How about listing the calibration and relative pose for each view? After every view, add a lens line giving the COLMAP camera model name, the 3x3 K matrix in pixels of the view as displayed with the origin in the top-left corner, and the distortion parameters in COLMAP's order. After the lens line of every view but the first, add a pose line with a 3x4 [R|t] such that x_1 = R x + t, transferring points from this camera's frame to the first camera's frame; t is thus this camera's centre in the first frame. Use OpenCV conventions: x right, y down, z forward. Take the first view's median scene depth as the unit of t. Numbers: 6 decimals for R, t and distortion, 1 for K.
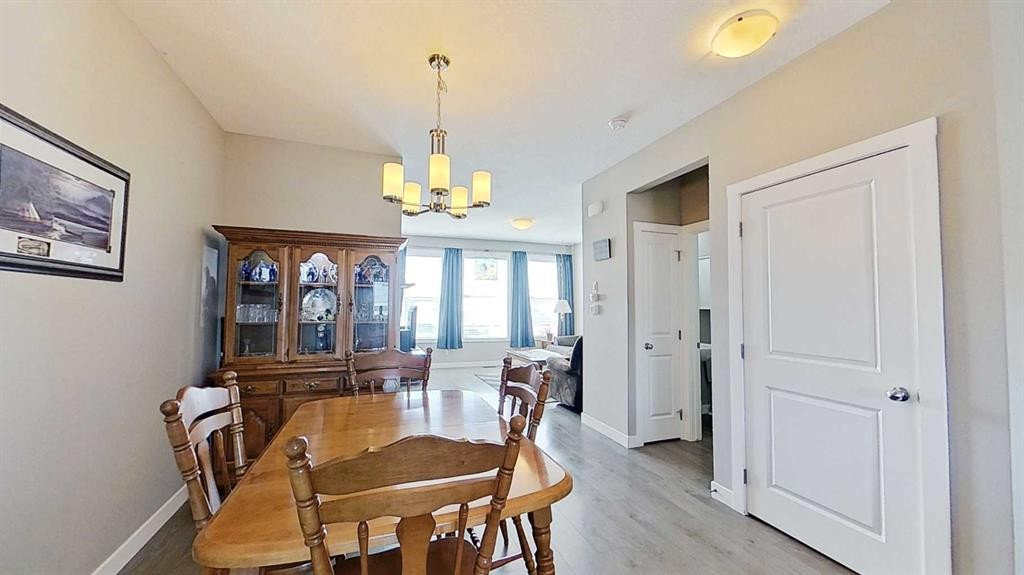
lens RADIAL K [[382.2, 0, 511.8], [0, 382.2, 289.1], [0, 0, 1]] dist [0.000430, 0.000055]
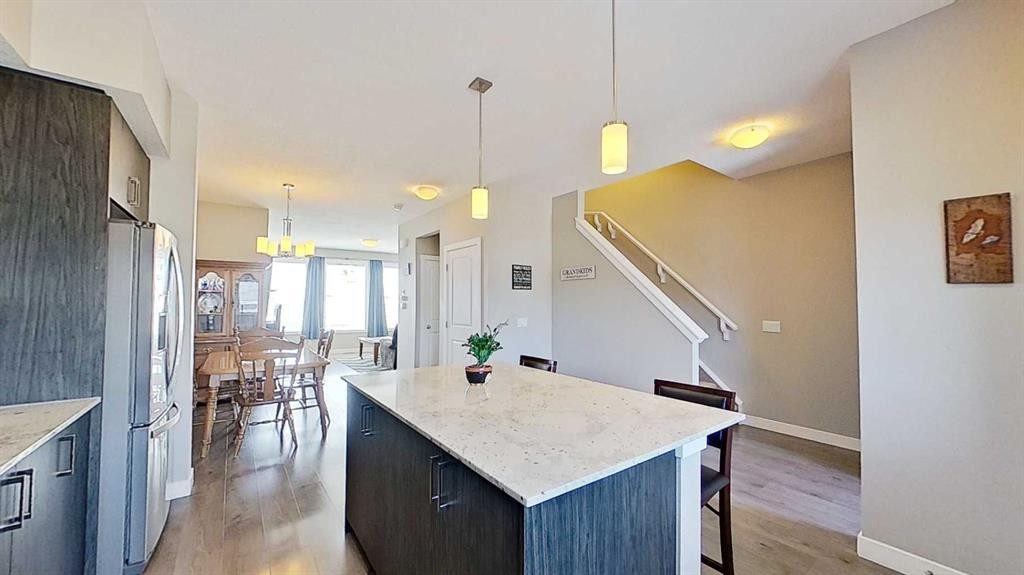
lens RADIAL K [[403.0, 0, 517.6], [0, 403.0, 289.9], [0, 0, 1]] dist [-0.000989, -0.000237]
pose [[0.963176, 0.006785, 0.268784, 0.244107], [-0.008935, 0.999937, 0.006774, -0.032457], [-0.268722, -0.008926, 0.963177, -0.826427]]
